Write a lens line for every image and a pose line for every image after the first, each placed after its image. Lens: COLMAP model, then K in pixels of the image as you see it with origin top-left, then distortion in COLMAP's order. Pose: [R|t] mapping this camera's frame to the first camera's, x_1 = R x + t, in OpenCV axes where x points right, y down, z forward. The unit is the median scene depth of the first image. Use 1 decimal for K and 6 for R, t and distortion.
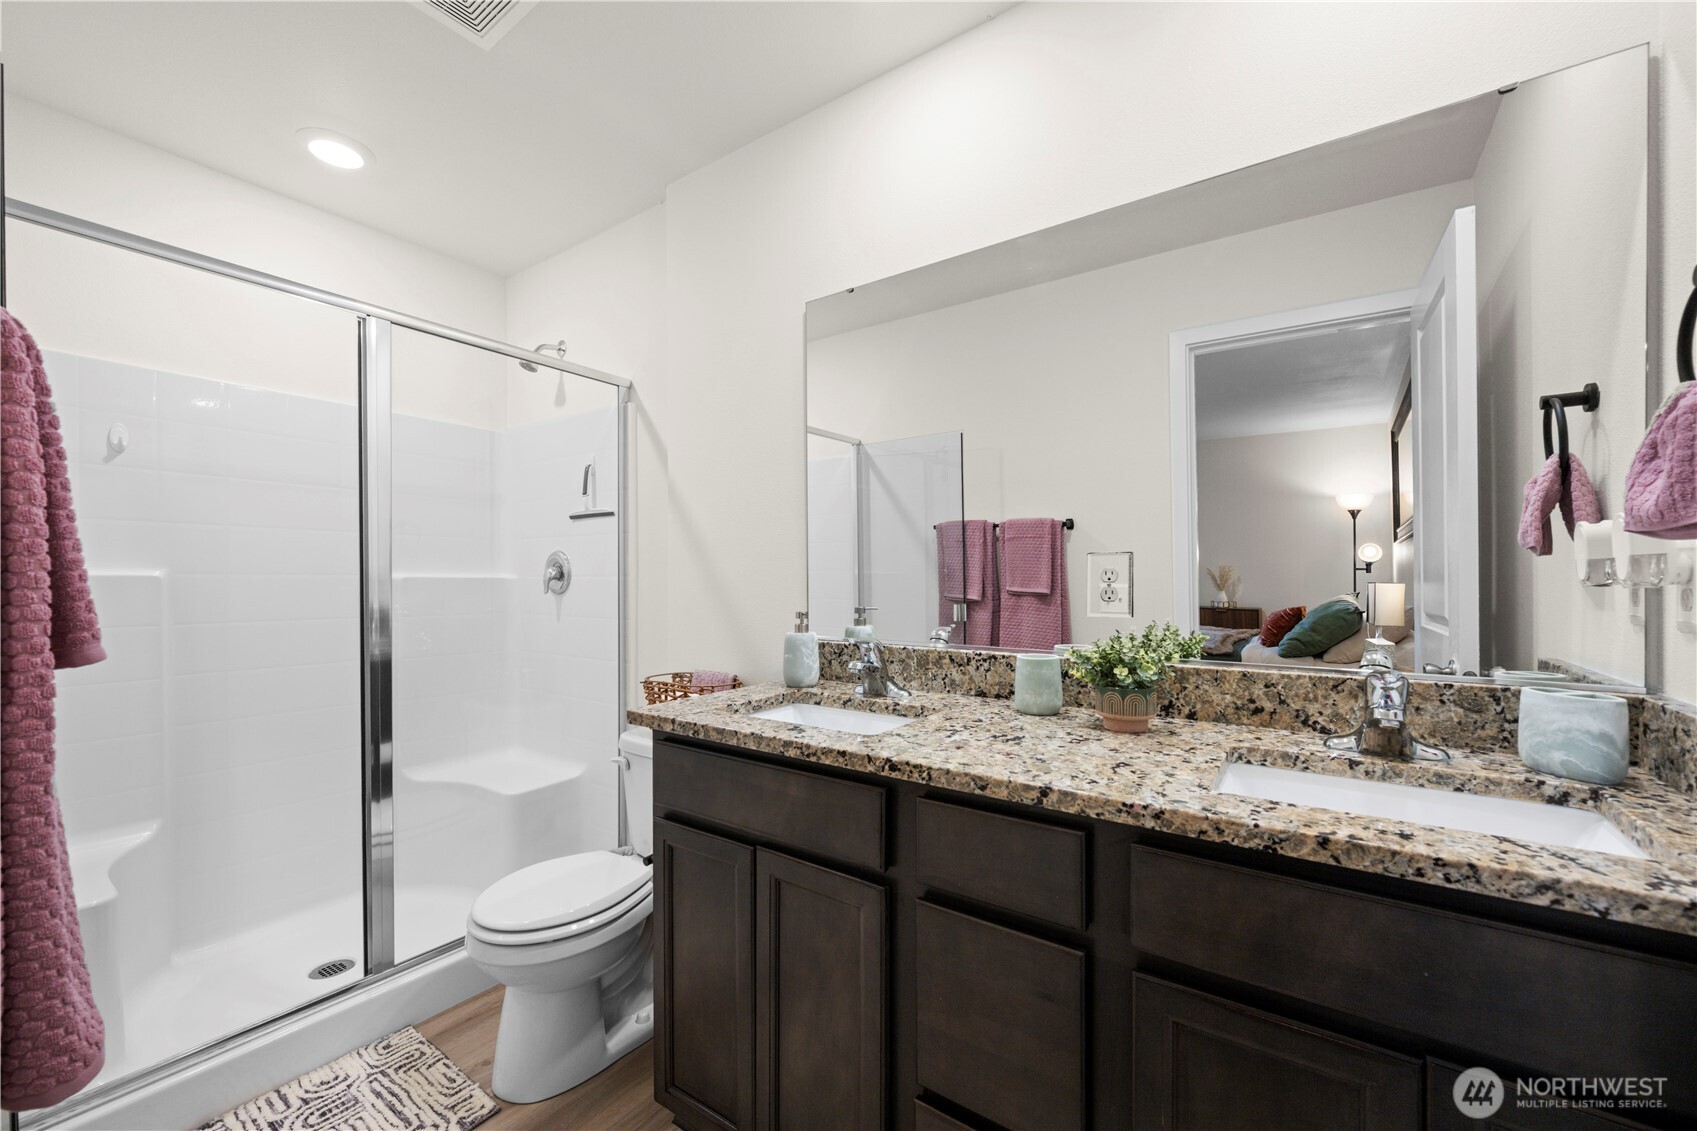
lens RADIAL K [[675.0, 0, 852.2], [0, 675.0, 572.4], [0, 0, 1]] dist [-0.001794, -0.000179]
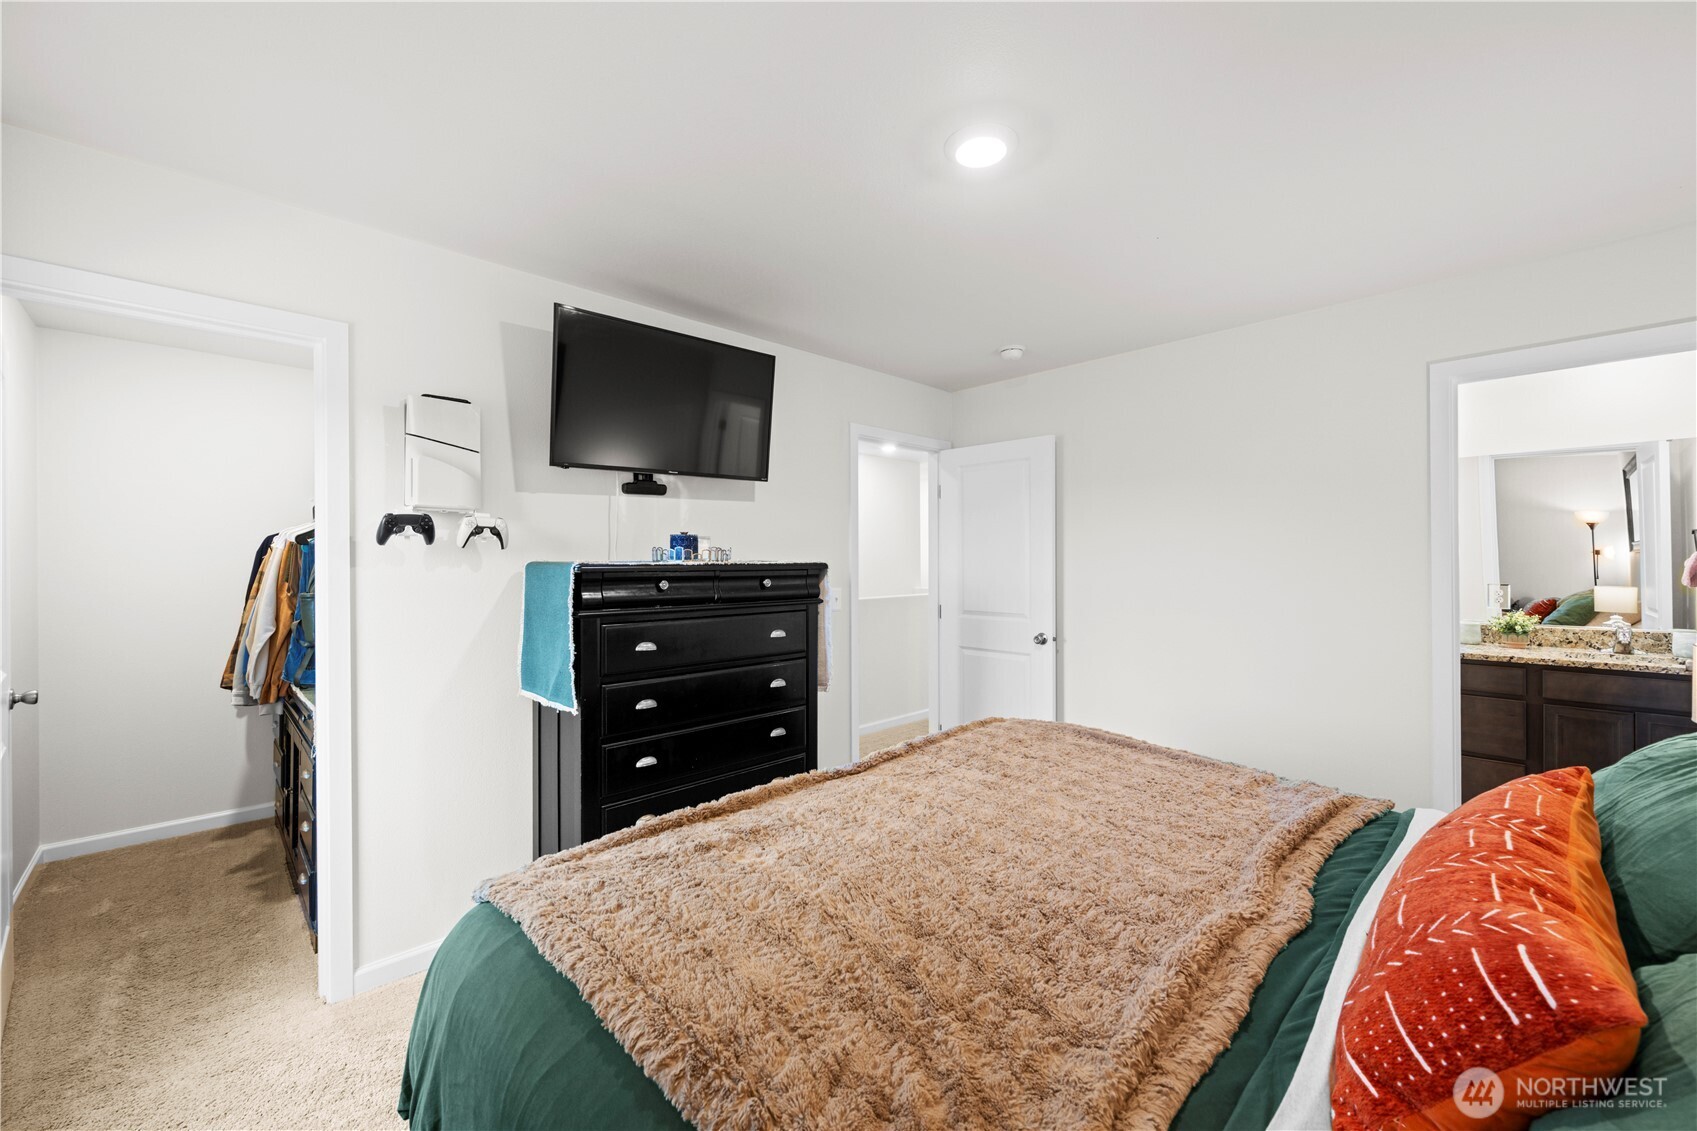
lens RADIAL K [[660.9, 0, 848.5], [0, 660.9, 565.5], [0, 0, 1]] dist [-0.002687, -0.000193]
pose [[0.981177, -0.007051, -0.192983, -1.987965], [0.009599, 0.999879, 0.012270, -0.197588], [0.192873, -0.013892, 0.981125, -2.488542]]
